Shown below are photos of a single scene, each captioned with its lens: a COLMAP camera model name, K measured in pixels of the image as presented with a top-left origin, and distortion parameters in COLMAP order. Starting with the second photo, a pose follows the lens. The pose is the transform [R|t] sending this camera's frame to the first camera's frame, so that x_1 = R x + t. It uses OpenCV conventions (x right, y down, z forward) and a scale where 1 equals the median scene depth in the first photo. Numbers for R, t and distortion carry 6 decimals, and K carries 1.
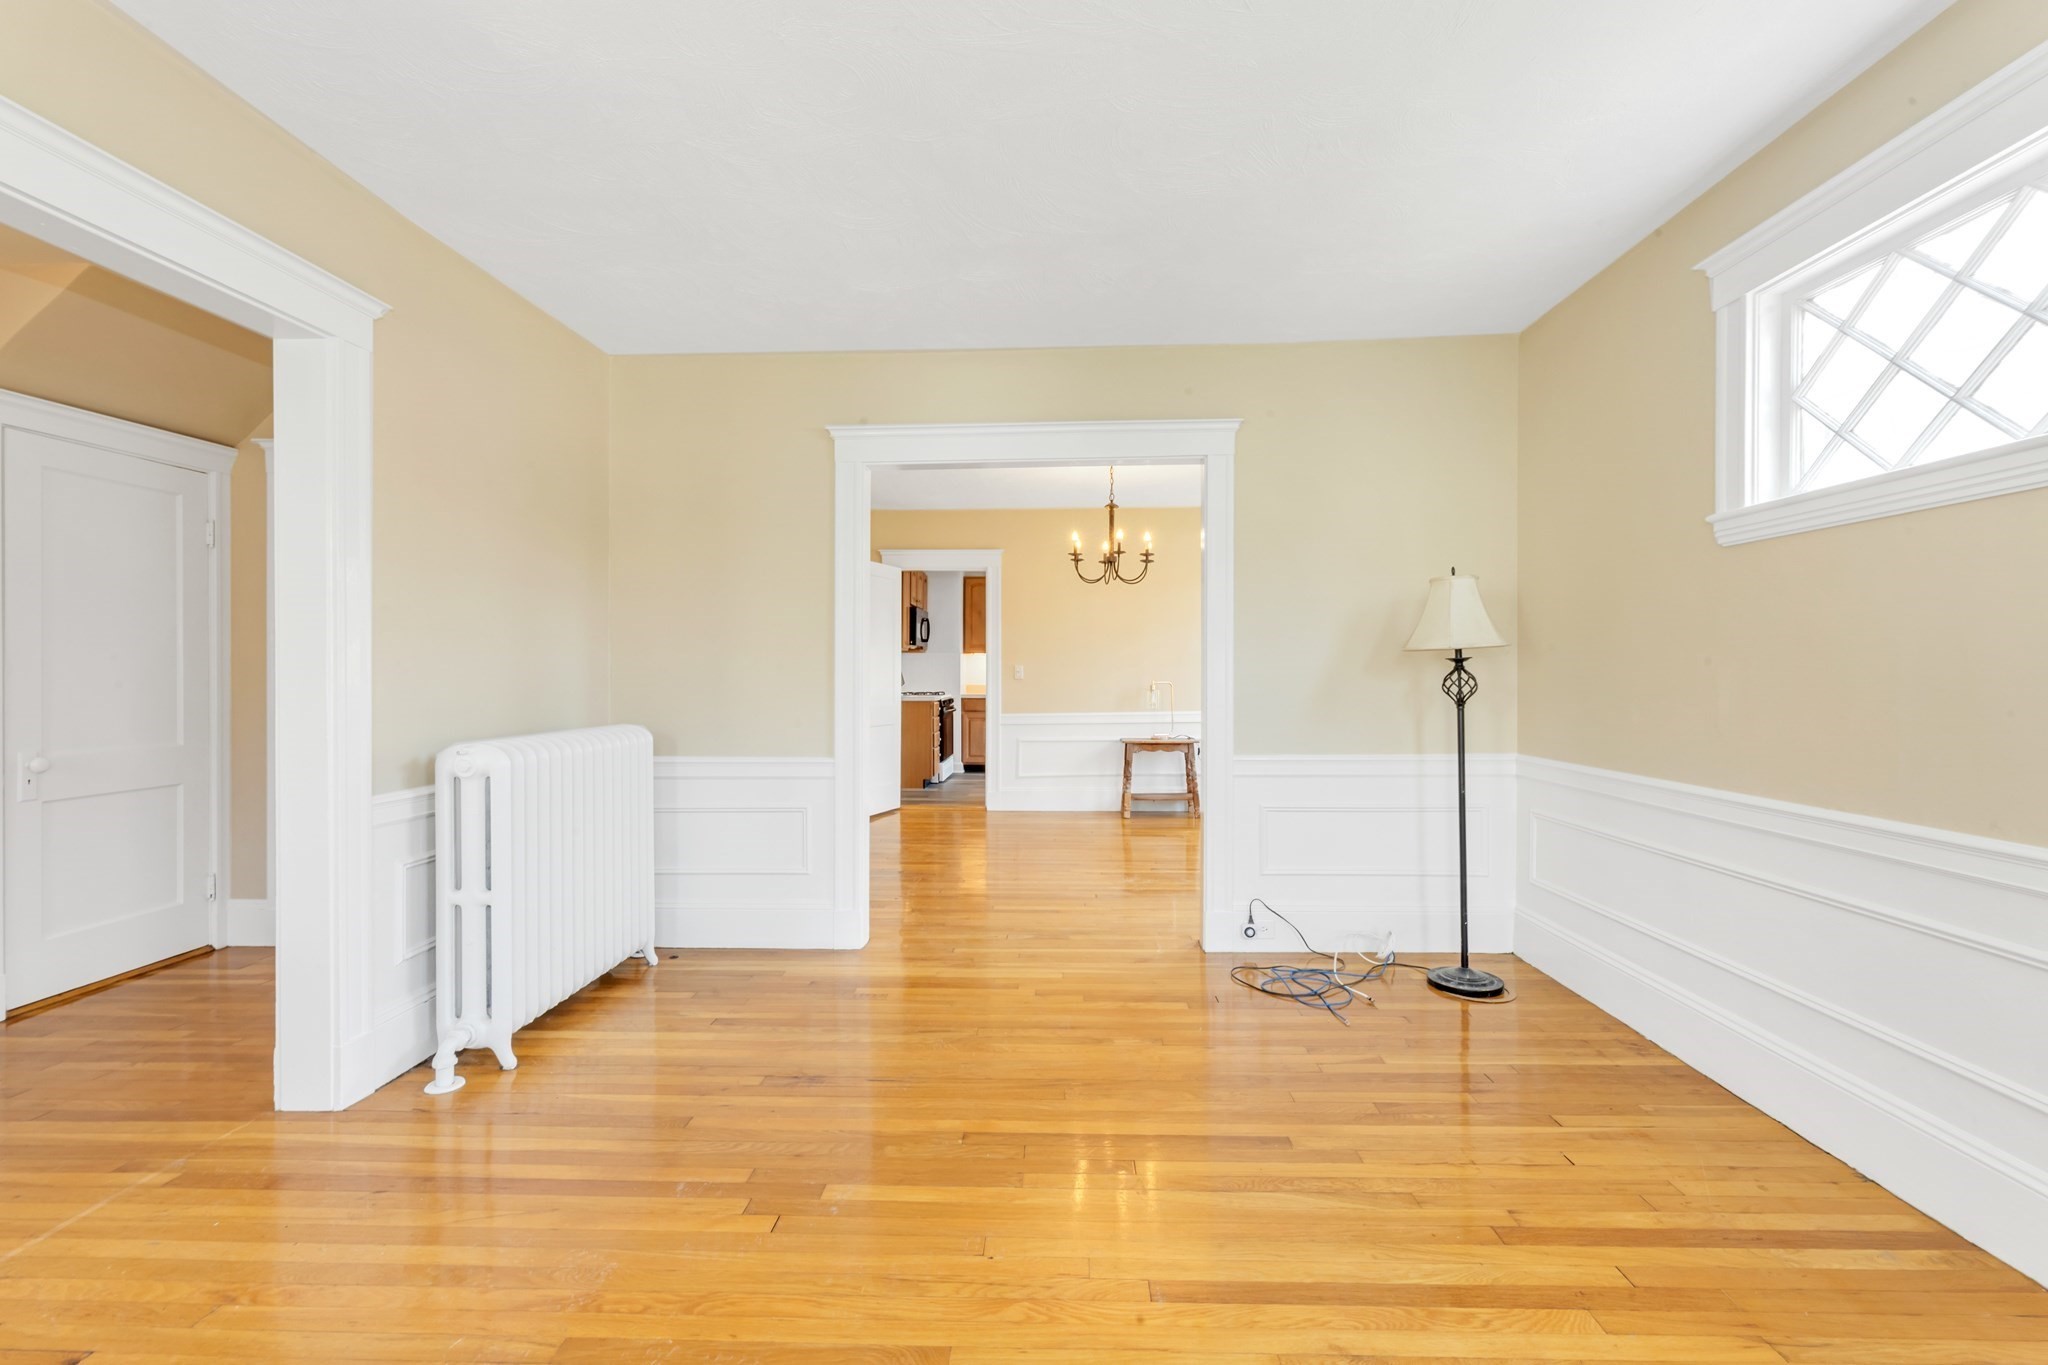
lens RADIAL K [[846.4, 0, 1017.6], [0, 846.4, 675.7], [0, 0, 1]] dist [0.010457, -0.000185]
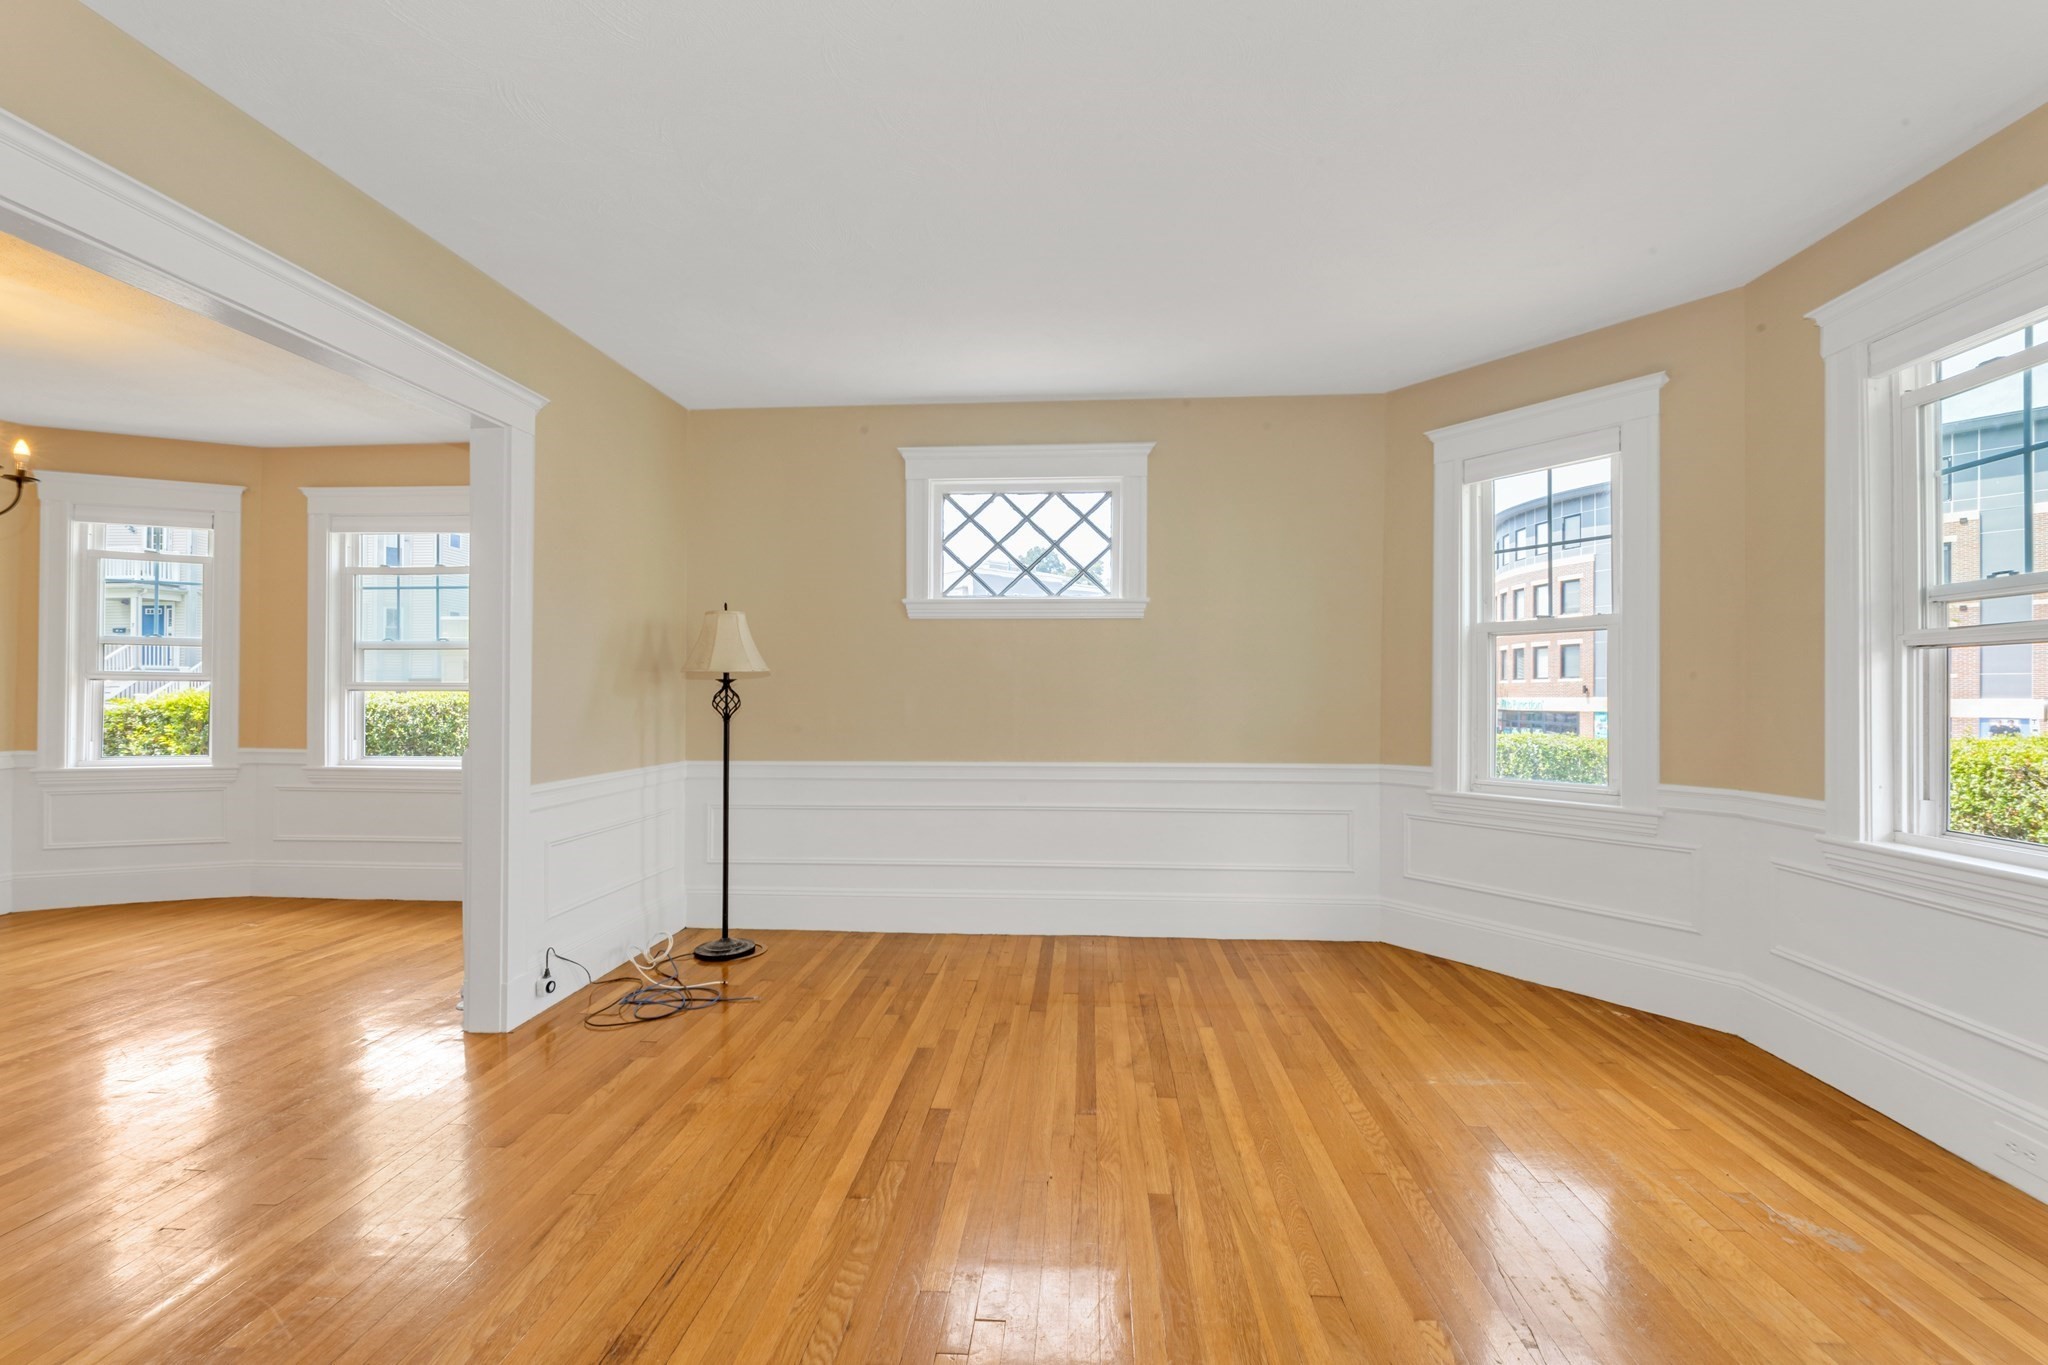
lens RADIAL K [[898.6, 0, 1003.4], [0, 898.6, 694.5], [0, 0, 1]] dist [-0.028618, -0.000049]
pose [[0.012851, 0.002336, 0.999915, -0.310543], [0.001593, 0.999996, -0.002356, 0.001751], [-0.999916, 0.001624, 0.012847, 0.252651]]
